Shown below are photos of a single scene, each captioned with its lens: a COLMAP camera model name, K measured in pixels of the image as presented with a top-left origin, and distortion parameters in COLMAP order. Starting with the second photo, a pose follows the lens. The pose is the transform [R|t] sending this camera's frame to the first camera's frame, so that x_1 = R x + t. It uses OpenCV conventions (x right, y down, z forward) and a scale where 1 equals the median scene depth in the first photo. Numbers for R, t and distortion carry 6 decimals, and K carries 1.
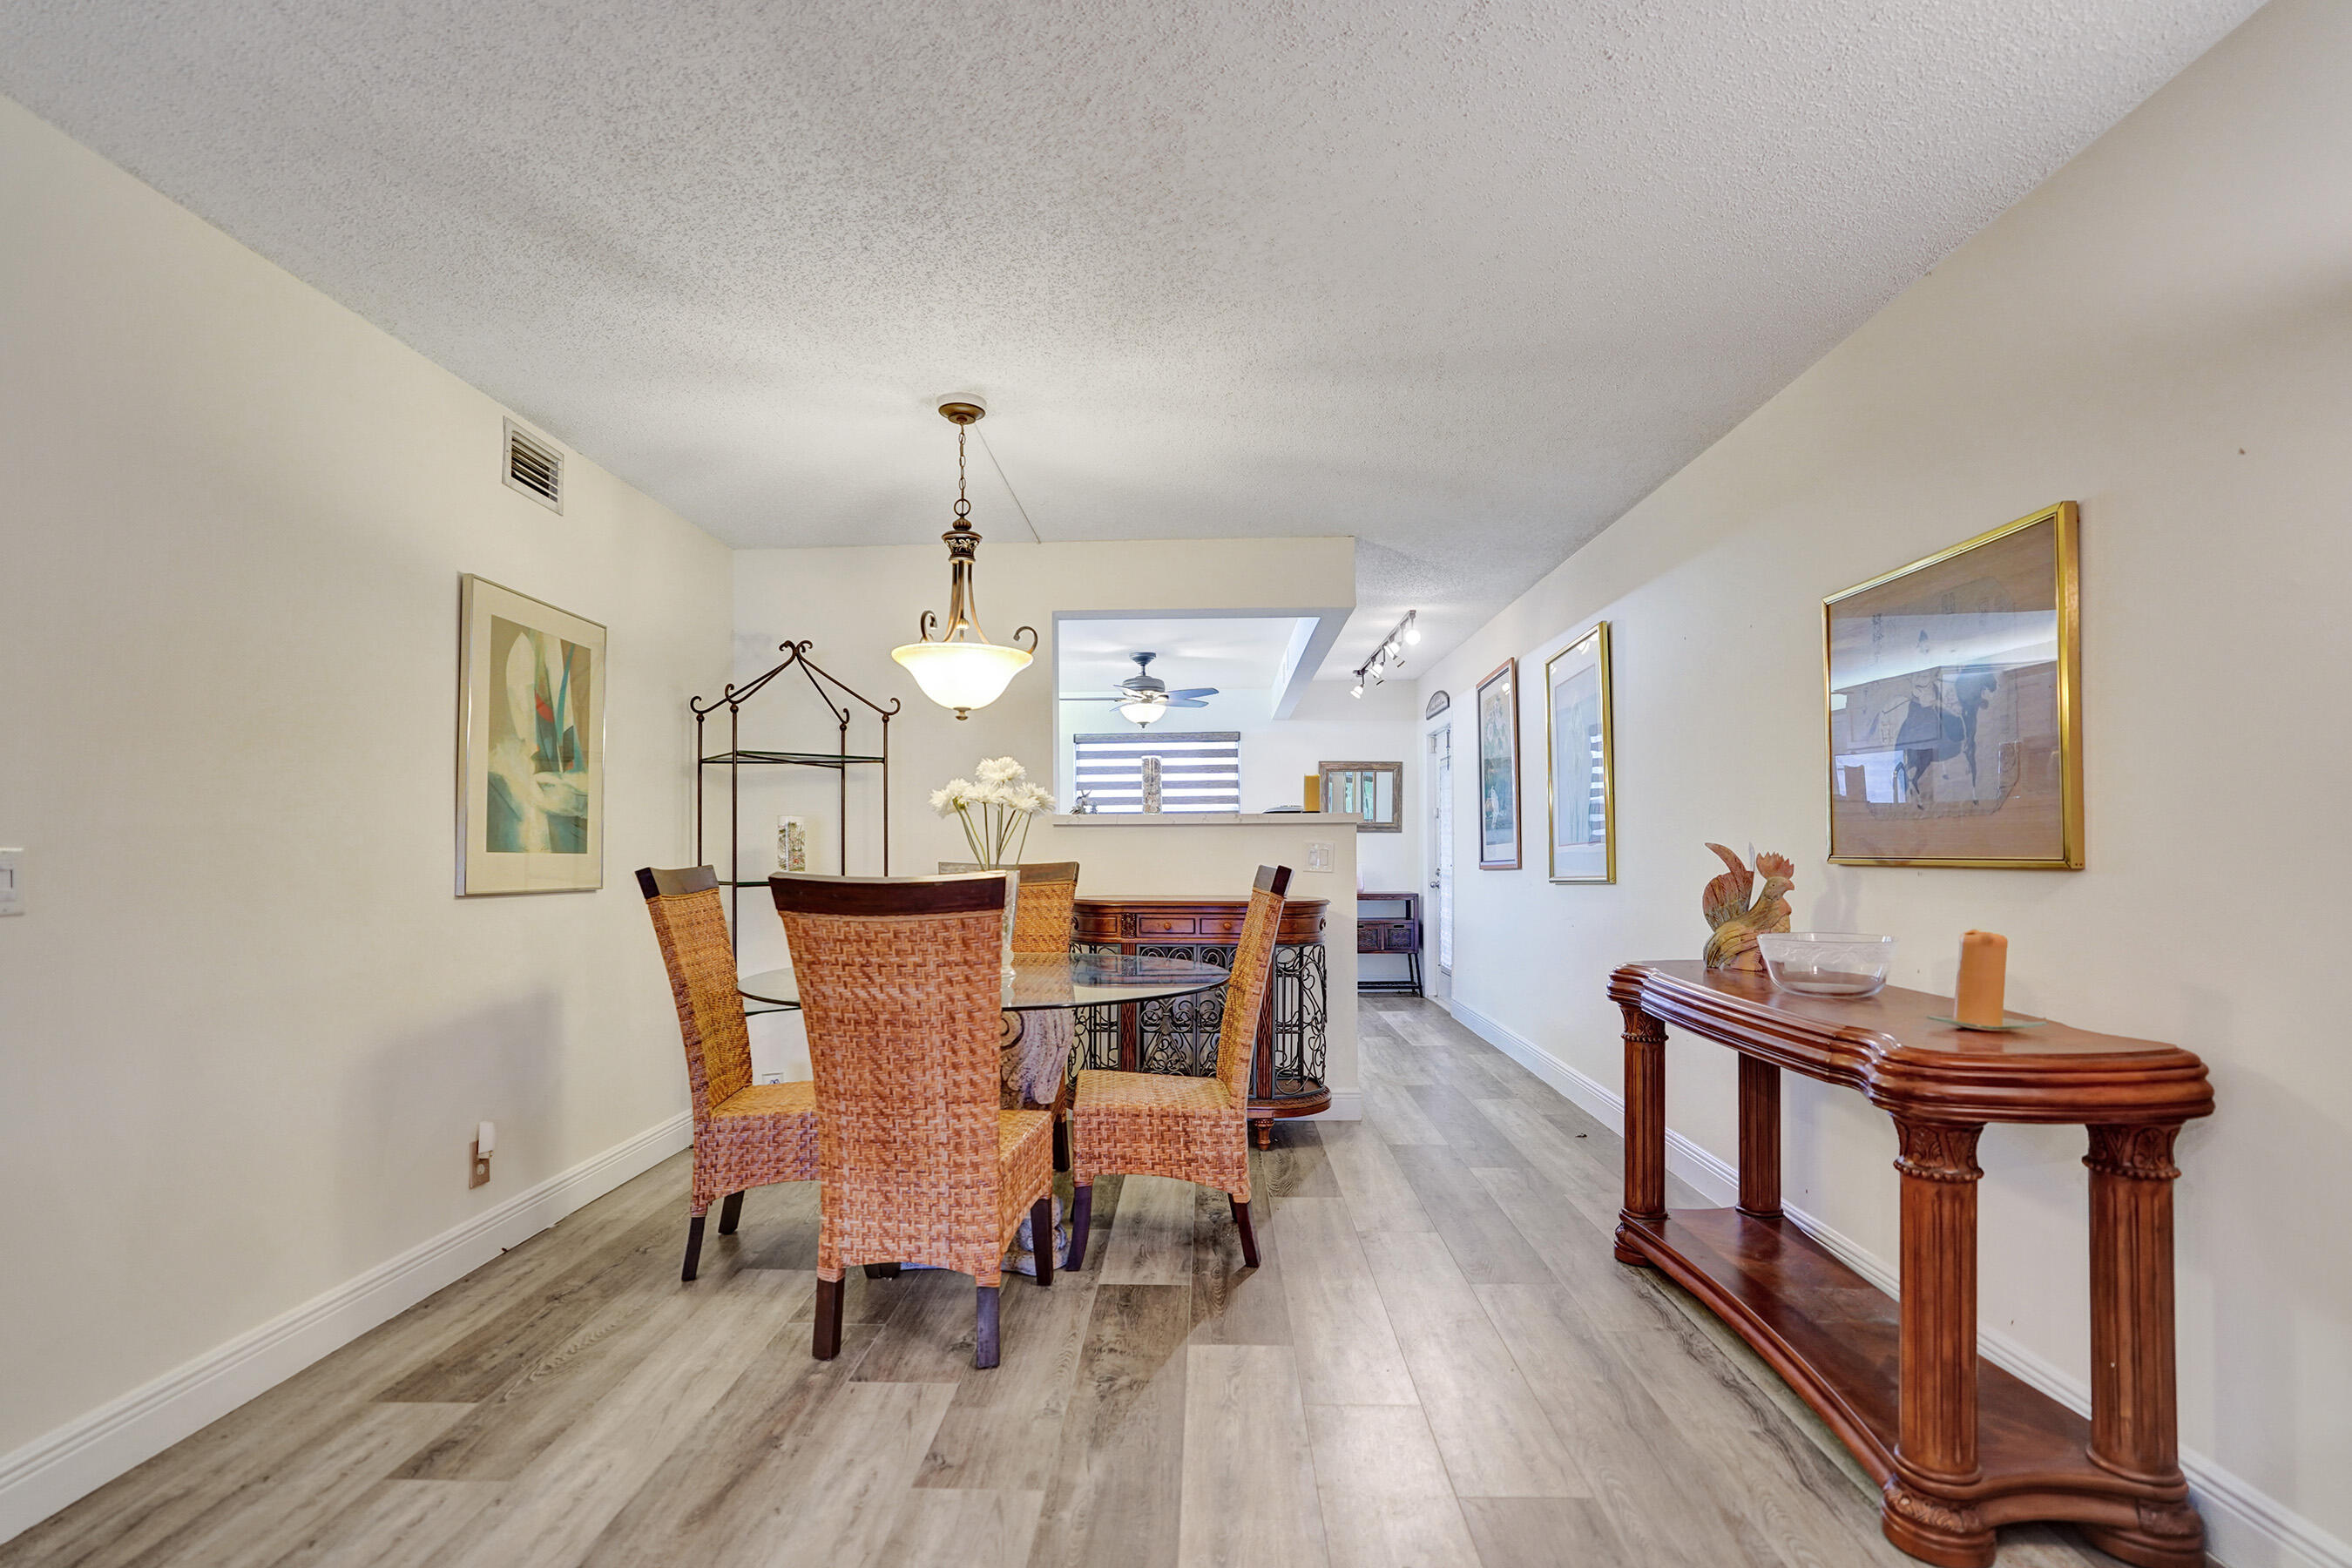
lens RADIAL K [[1132.3, 0, 1181.2], [0, 1132.3, 862.0], [0, 0, 1]] dist [-0.045754, 0.000199]
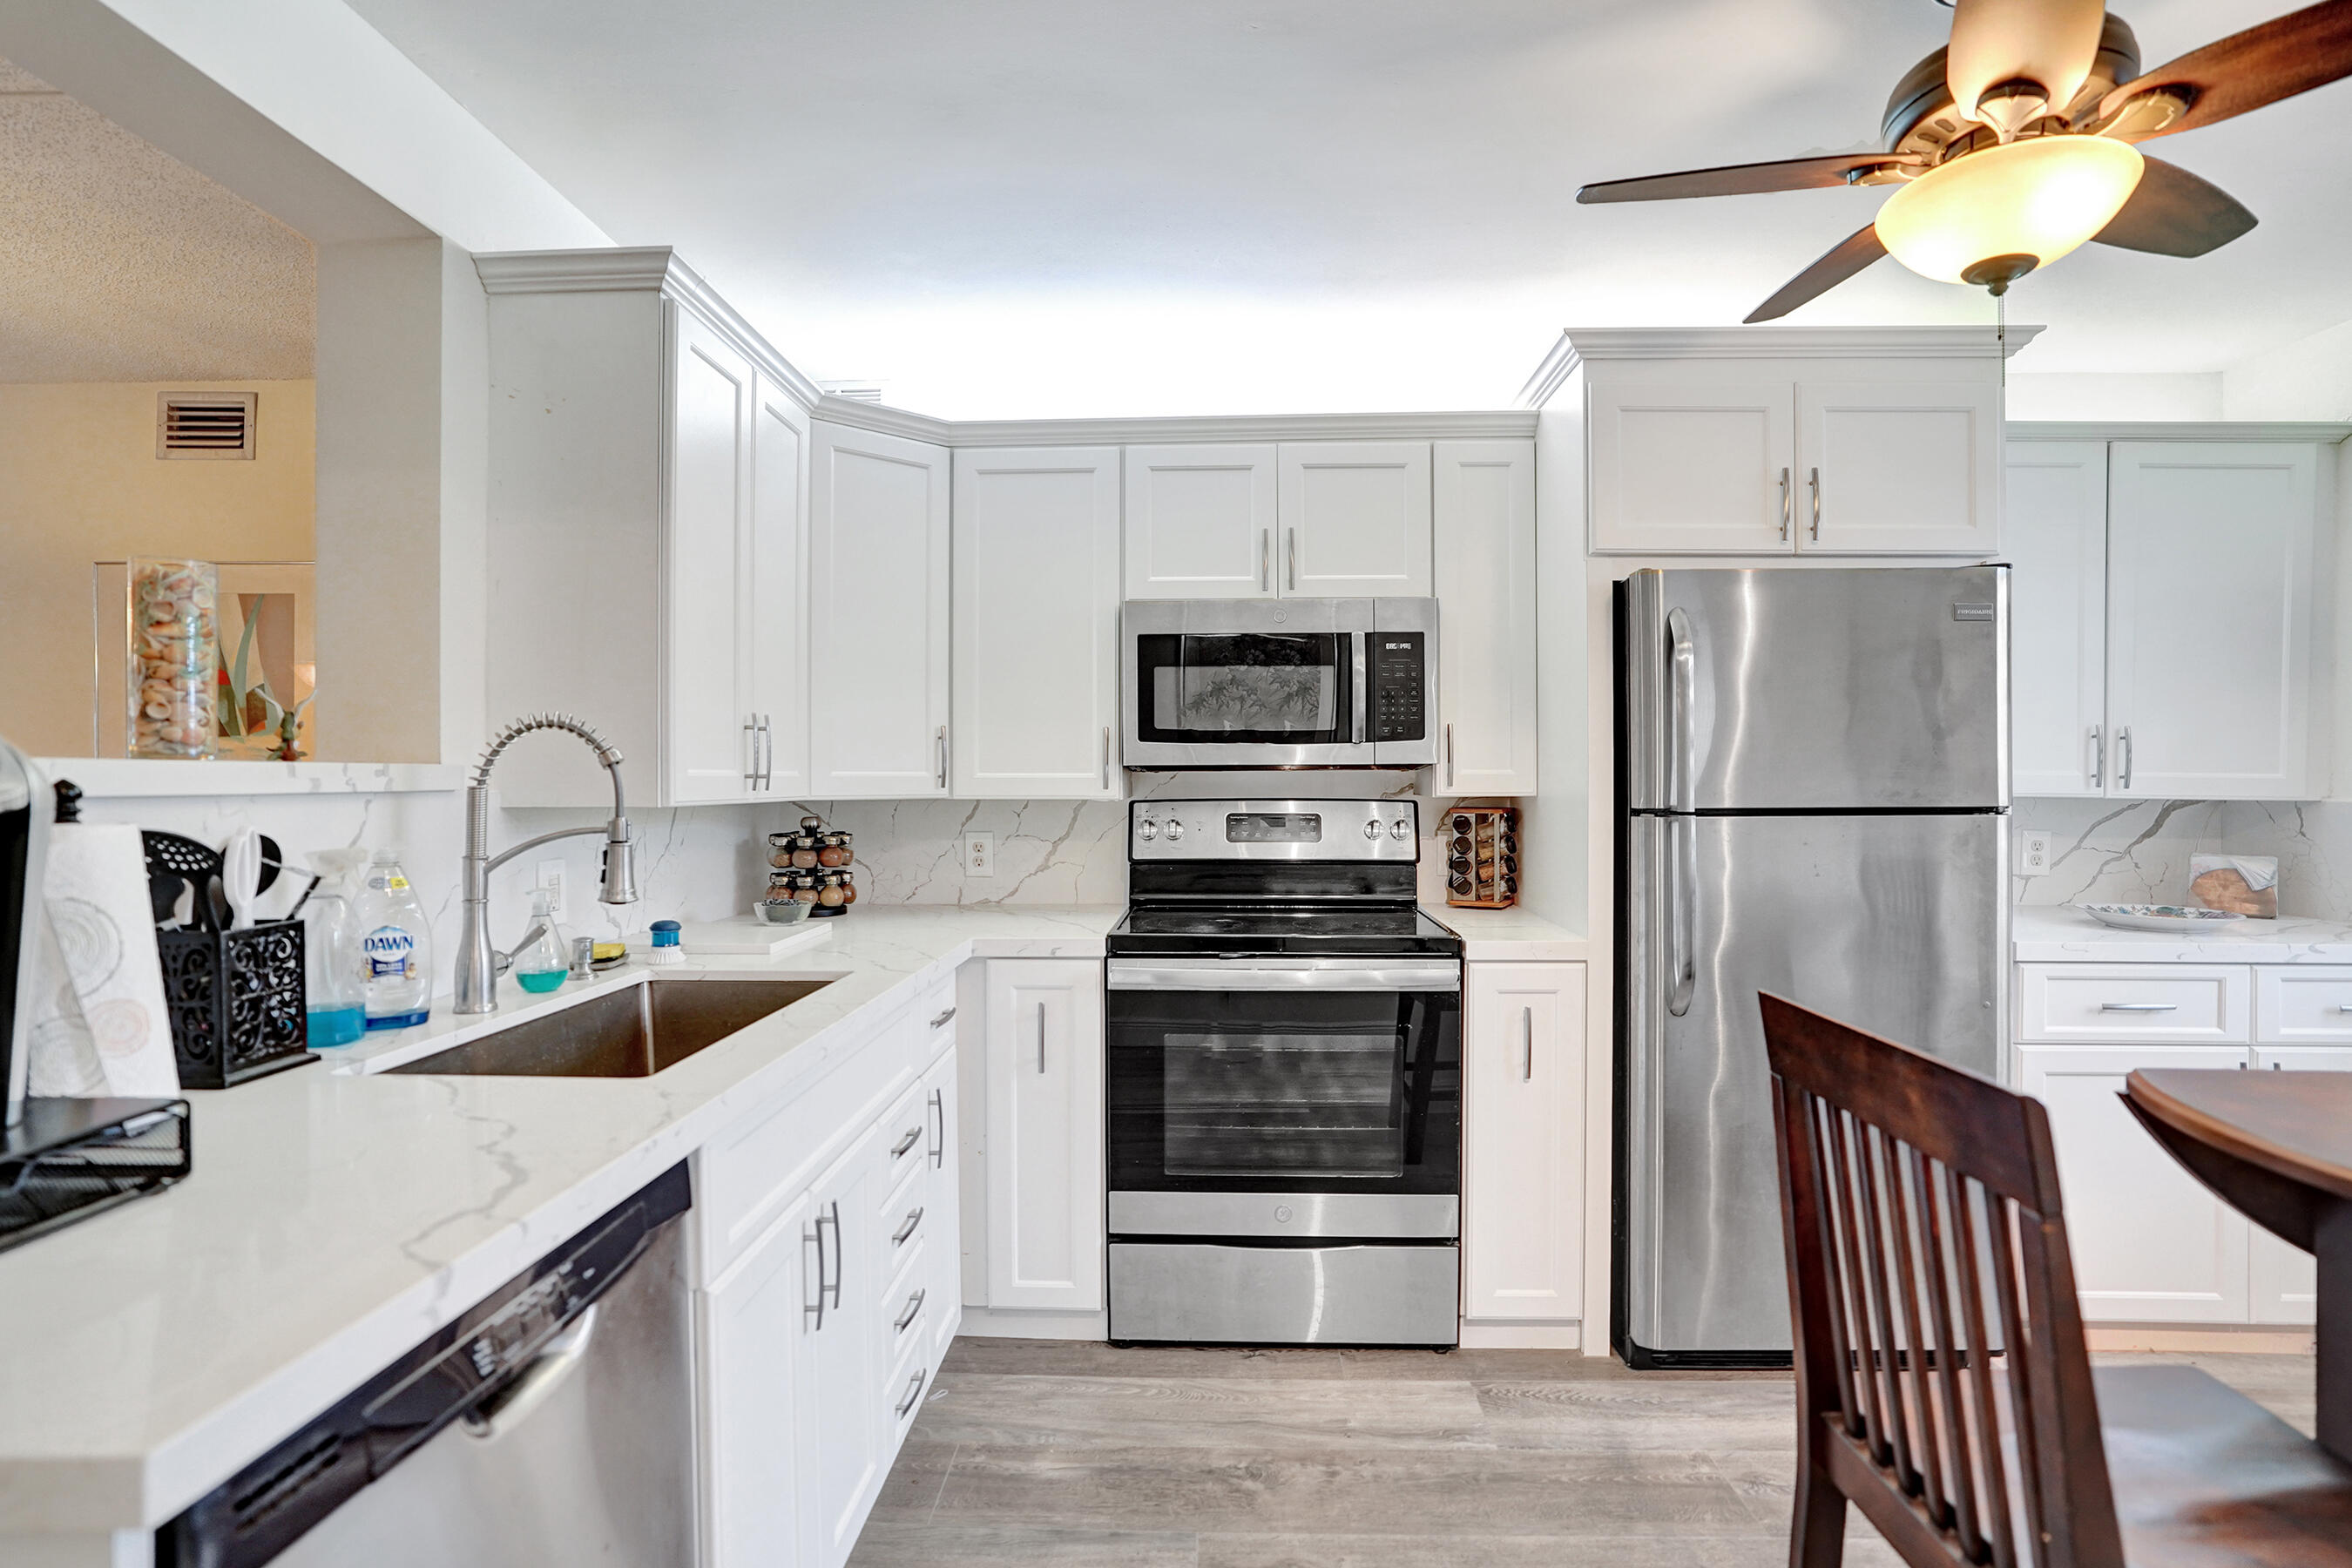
lens RADIAL K [[1145.3, 0, 1176.5], [0, 1145.3, 778.5], [0, 0, 1]] dist [-0.060513, 0.033208]
pose [[-0.012803, 0.007663, -0.999889, 0.428924], [-0.011848, 0.999899, 0.007815, -0.071780], [0.999848, 0.011947, -0.012711, 2.092548]]
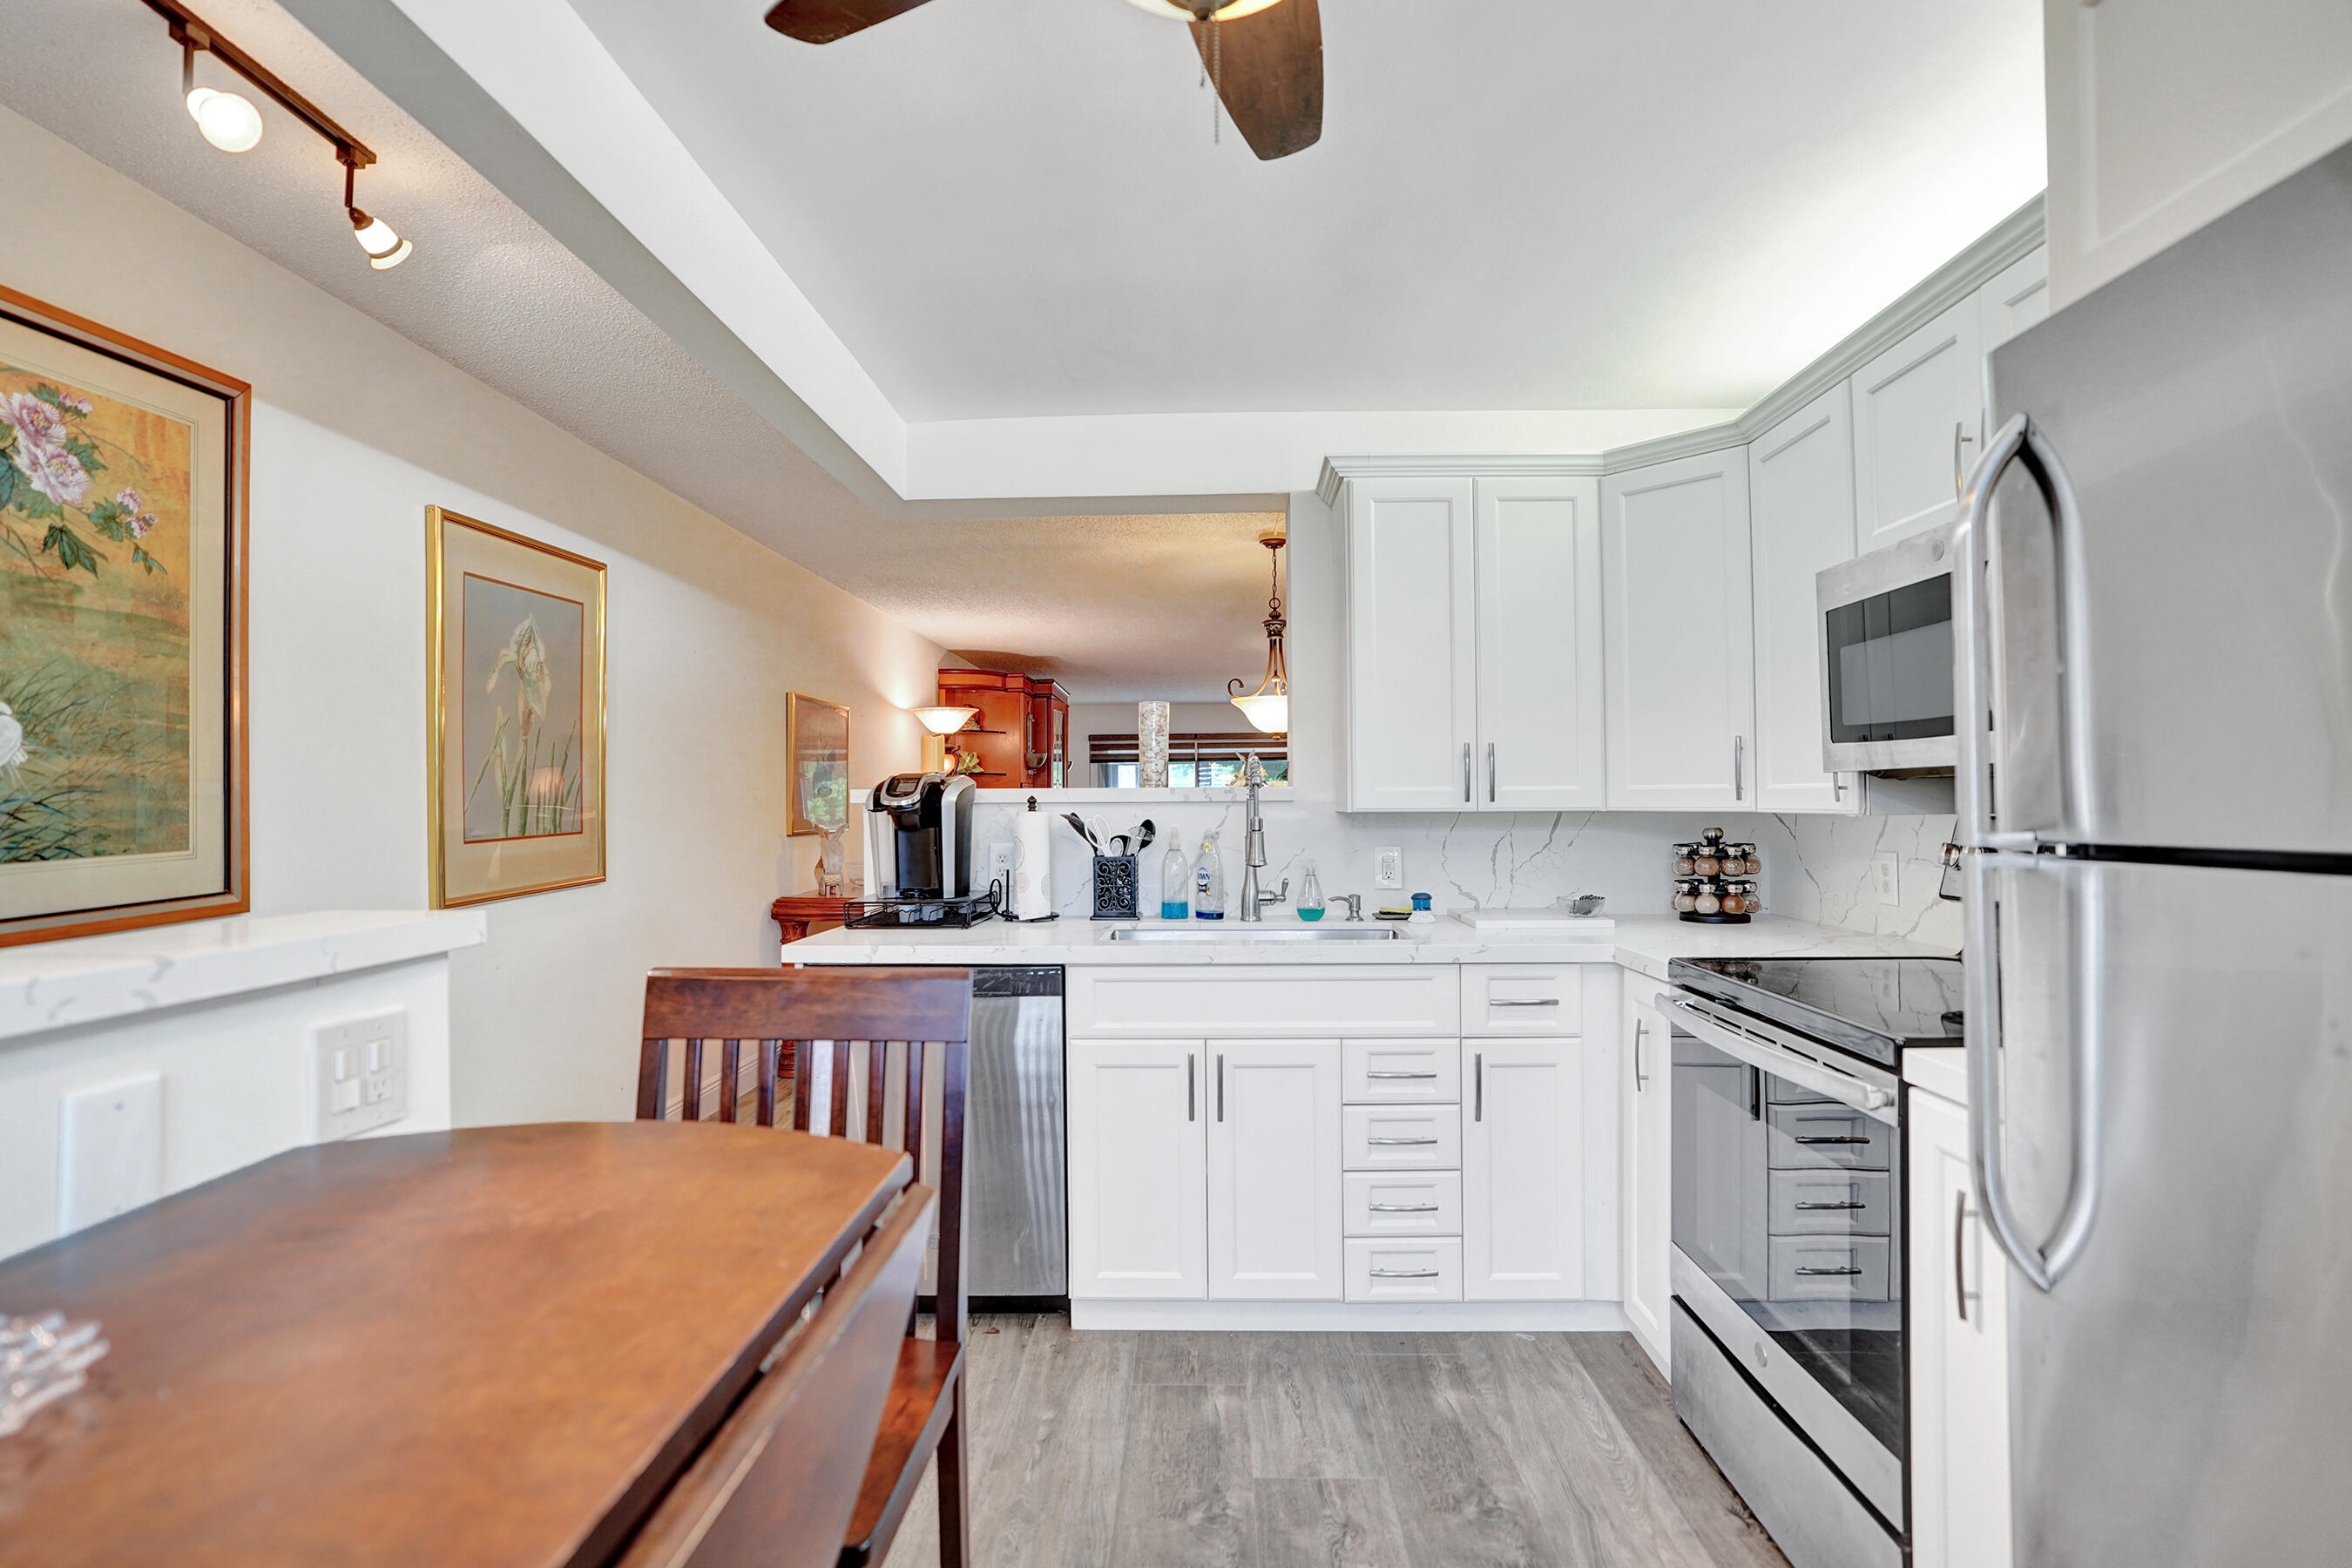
lens RADIAL K [[1109.2, 0, 1171.6], [0, 1109.2, 783.3], [0, 0, 1]] dist [-0.055356, 0.027283]
pose [[-0.999804, 0.014117, 0.013885, -0.077785], [0.014082, 0.999897, -0.002630, -0.071824], [-0.013921, -0.002434, -0.999900, 2.771921]]
